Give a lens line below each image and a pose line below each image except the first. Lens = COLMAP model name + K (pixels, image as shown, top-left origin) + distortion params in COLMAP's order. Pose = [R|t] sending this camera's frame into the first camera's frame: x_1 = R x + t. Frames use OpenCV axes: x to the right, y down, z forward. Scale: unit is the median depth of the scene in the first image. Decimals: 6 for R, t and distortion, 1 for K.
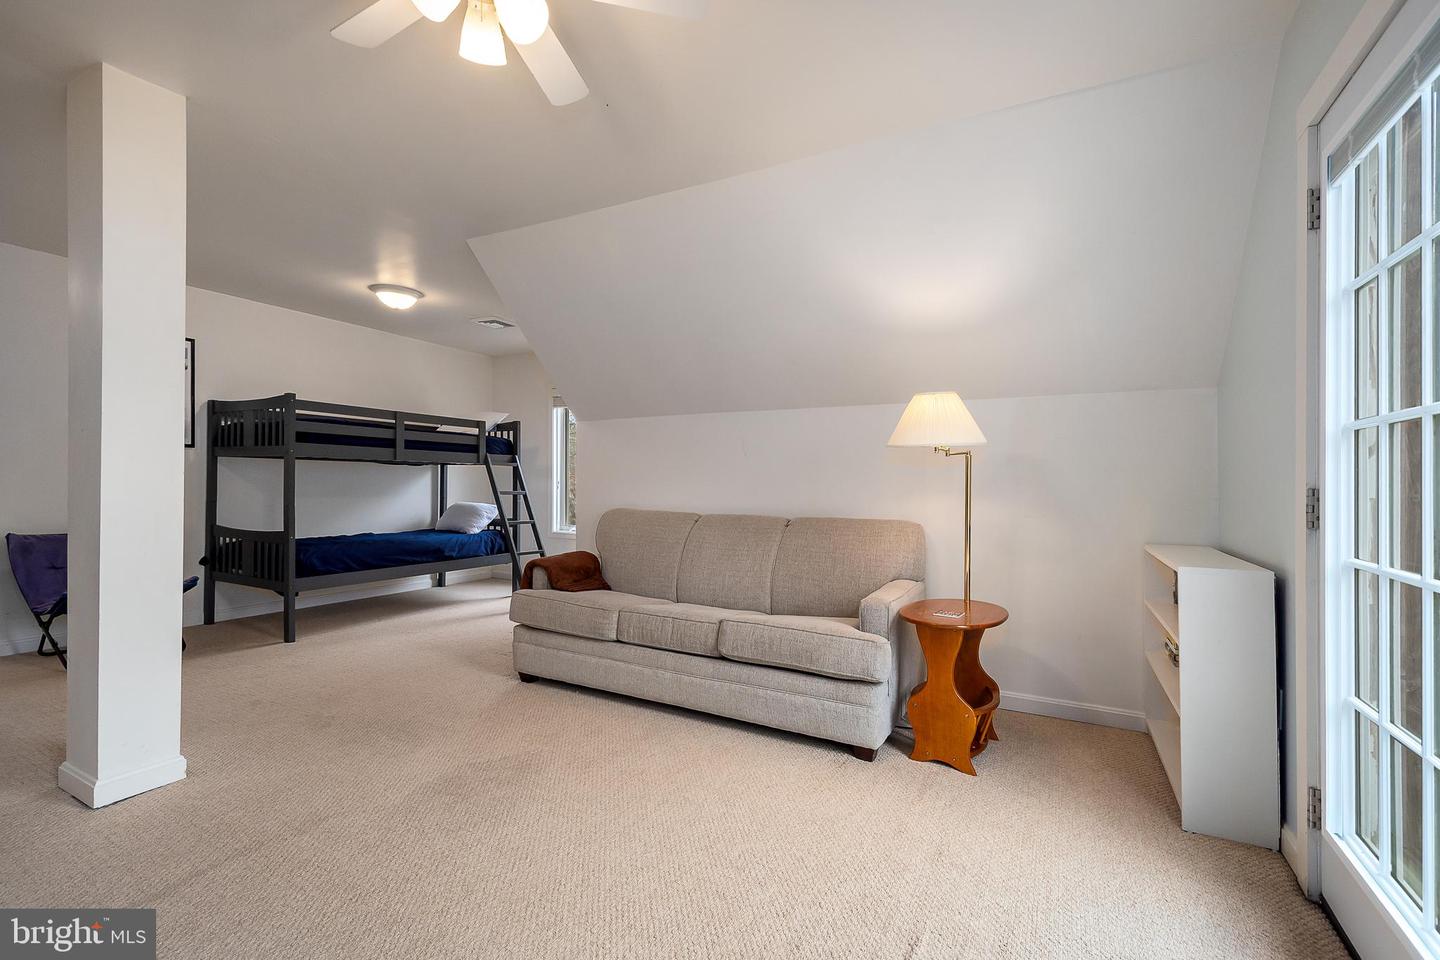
lens RADIAL K [[634.0, 0, 707.4], [0, 634.0, 478.7], [0, 0, 1]] dist [0.011834, -0.000498]
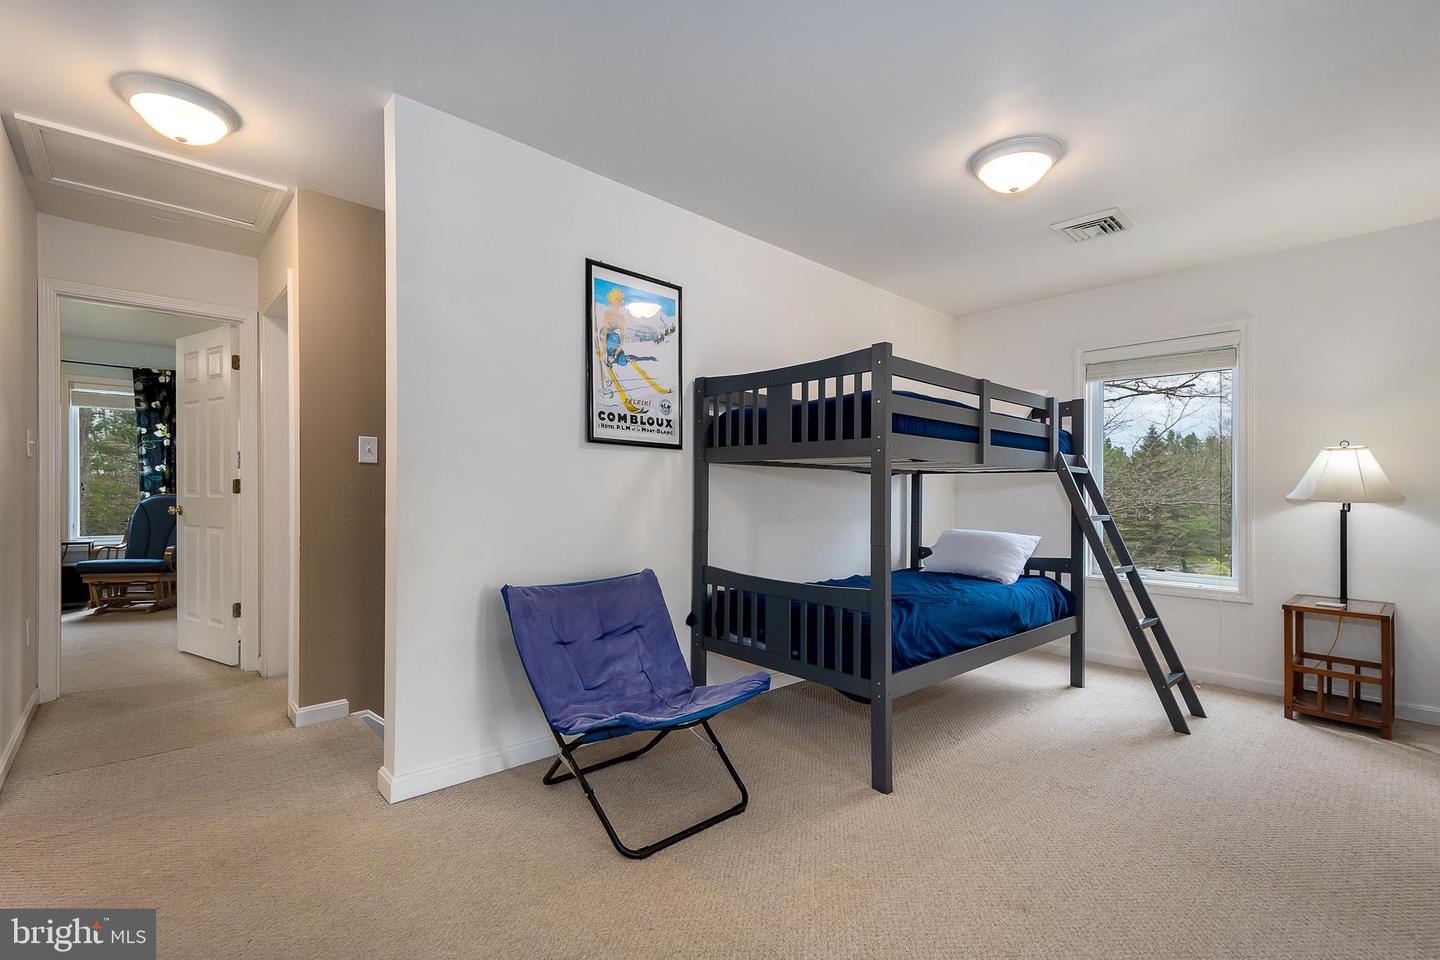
lens RADIAL K [[634.0, 0, 707.4], [0, 634.0, 478.7], [0, 0, 1]] dist [0.011834, -0.000498]
pose [[0.949286, -0.000279, -0.314412, -0.568375], [-0.003212, 0.999939, -0.010586, -0.009446], [0.314396, 0.011059, 0.949227, 0.382770]]
